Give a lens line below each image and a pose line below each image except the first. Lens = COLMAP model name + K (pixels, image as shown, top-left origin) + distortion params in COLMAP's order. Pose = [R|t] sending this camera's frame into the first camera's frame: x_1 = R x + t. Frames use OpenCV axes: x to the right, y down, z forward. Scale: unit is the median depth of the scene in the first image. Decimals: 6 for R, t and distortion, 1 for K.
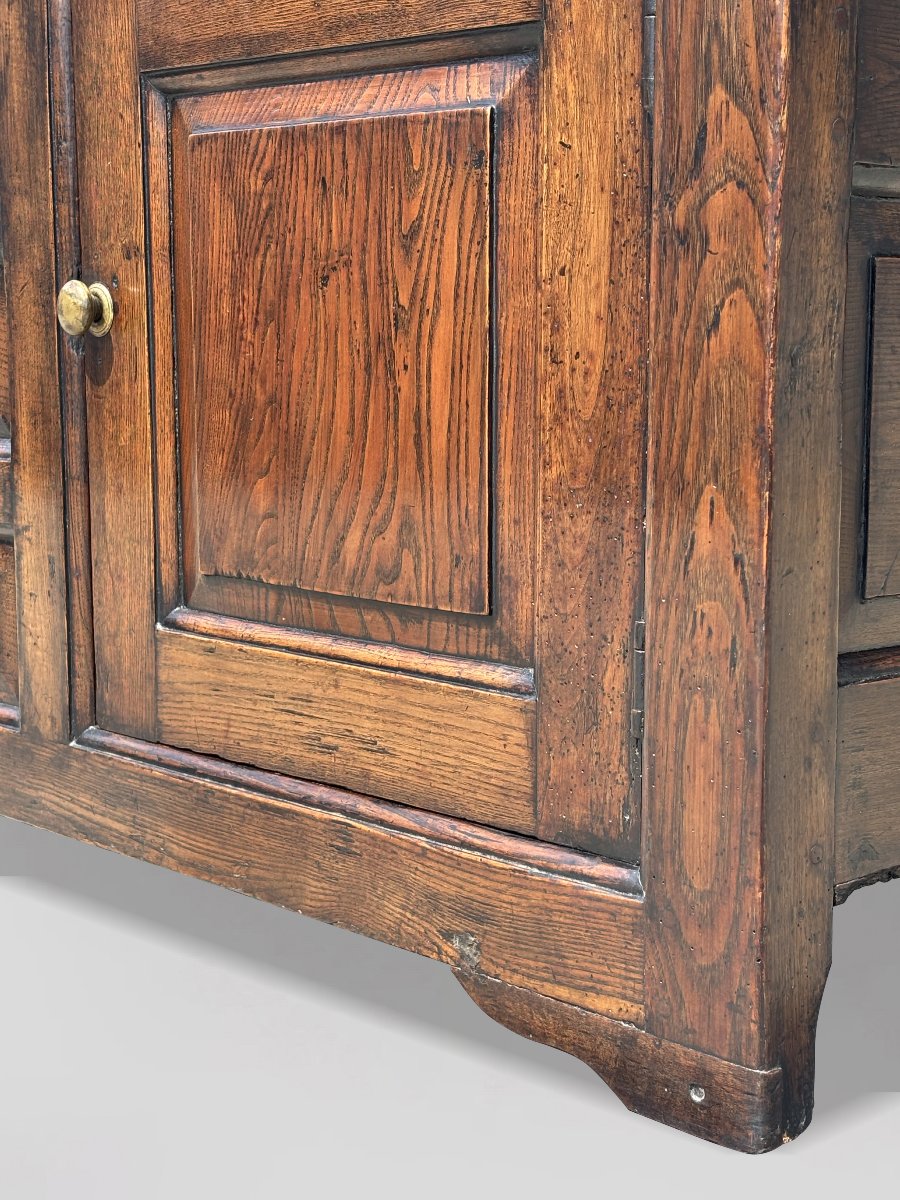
lens RADIAL K [[2114.0, 0, 471.4], [0, 2114.0, 604.7], [0, 0, 1]] dist [0.270460, -1.220337]
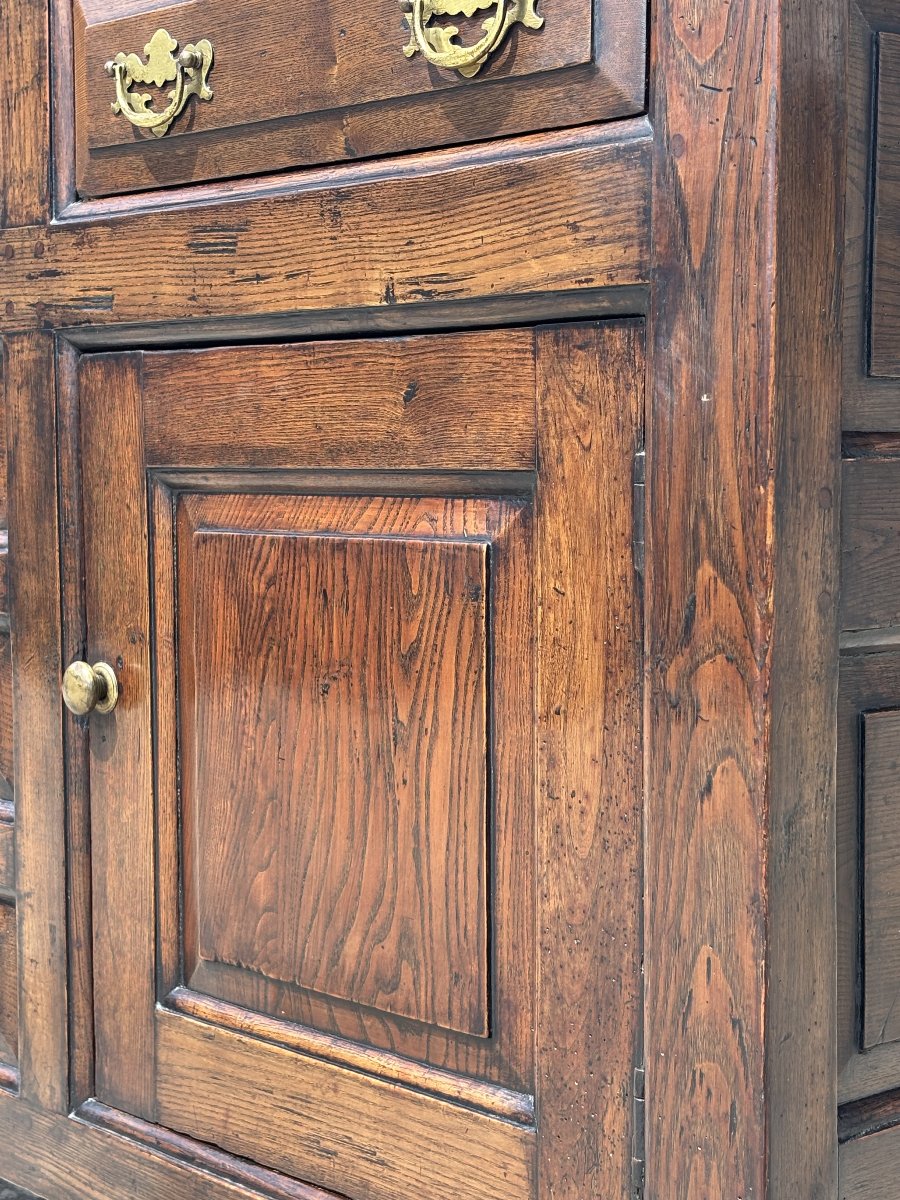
lens RADIAL K [[2114.0, 0, 471.4], [0, 2114.0, 604.7], [0, 0, 1]] dist [0.270460, -1.220337]
pose [[0.999982, -0.005221, -0.003012, 0.004350], [0.005013, 0.997848, -0.065377, -0.129396], [0.003347, 0.065361, 0.997856, -0.014532]]
